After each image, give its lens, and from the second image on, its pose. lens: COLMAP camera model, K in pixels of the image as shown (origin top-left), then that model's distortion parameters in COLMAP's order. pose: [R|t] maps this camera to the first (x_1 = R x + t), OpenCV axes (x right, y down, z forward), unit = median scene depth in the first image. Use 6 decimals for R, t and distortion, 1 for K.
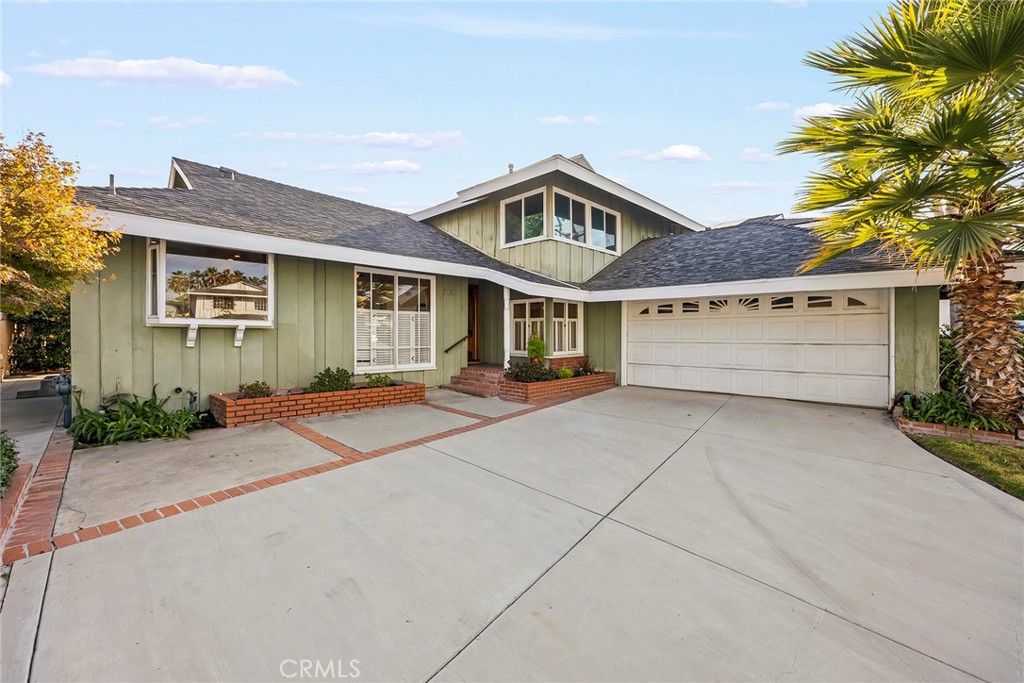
lens RADIAL K [[431.8, 0, 508.8], [0, 431.8, 337.5], [0, 0, 1]] dist [0.009564, -0.000541]
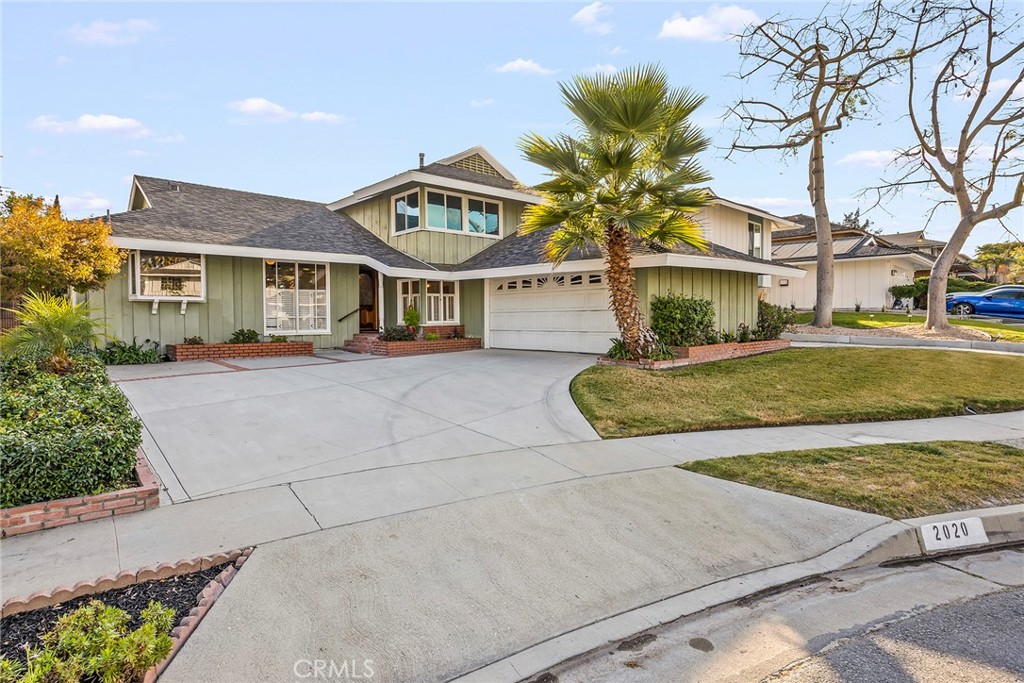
lens RADIAL K [[569.8, 0, 492.6], [0, 569.8, 336.7], [0, 0, 1]] dist [-0.005117, -0.000779]
pose [[0.997607, -0.007059, -0.068780, 0.422766], [0.008711, 0.999680, 0.023739, 0.043434], [0.068591, -0.024282, 0.997349, -0.651314]]
